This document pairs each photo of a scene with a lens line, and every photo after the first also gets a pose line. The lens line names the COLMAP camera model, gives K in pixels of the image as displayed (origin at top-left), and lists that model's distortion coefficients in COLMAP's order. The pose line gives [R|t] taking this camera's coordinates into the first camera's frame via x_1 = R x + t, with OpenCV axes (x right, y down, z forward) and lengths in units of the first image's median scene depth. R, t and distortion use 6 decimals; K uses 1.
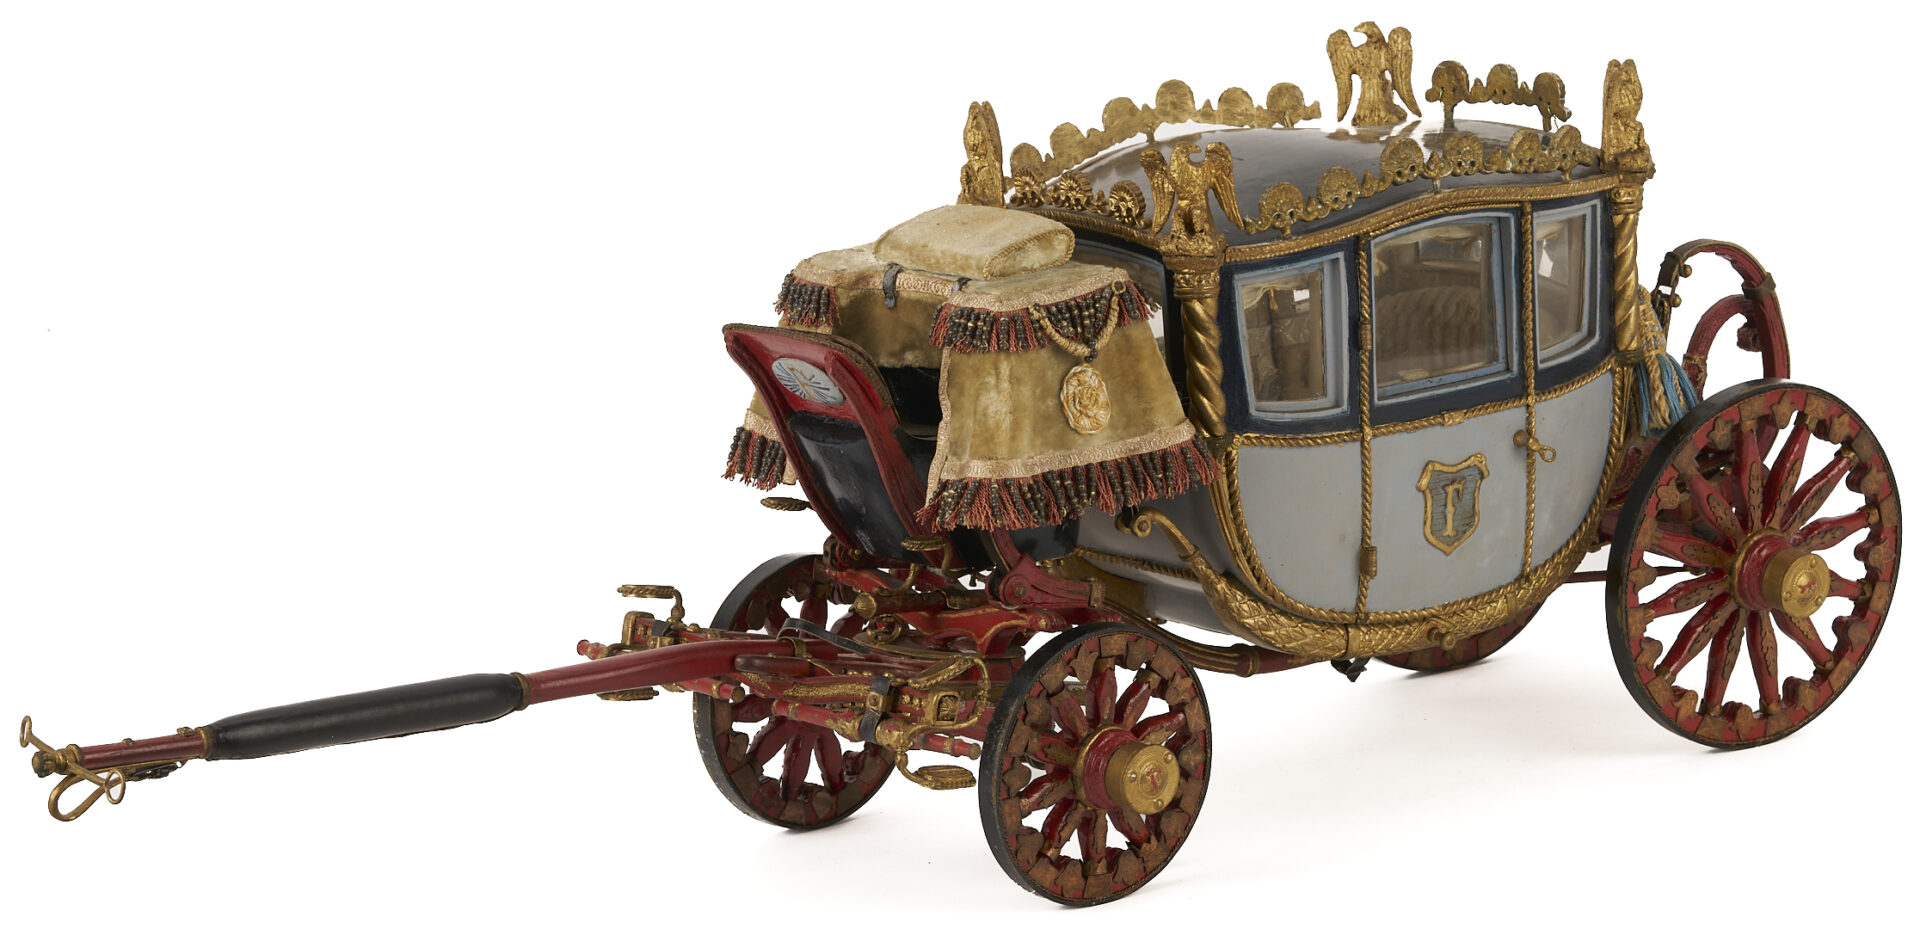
lens RADIAL K [[9152.8, 0, 960.0], [0, 9152.8, 464.5], [0, 0, 1]] dist [-0.406546, -3.738525]
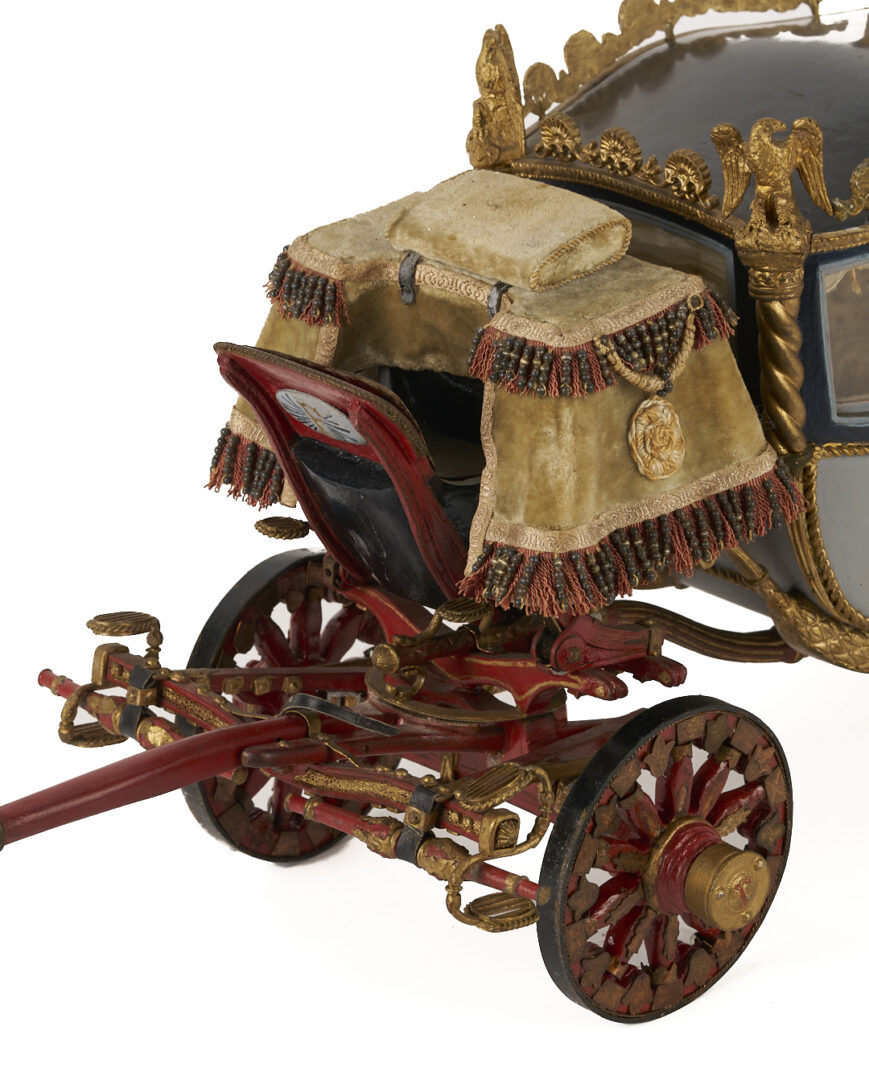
lens RADIAL K [[5433.2, 0, 434.5], [0, 5433.2, 540.0], [0, 0, 1]] dist [-0.184921, 1.999558]
pose [[0.997444, -0.019755, 0.068674, -0.040238], [0.006839, 0.983005, 0.183453, -0.088057], [-0.071131, -0.182514, 0.980627, 0.509216]]
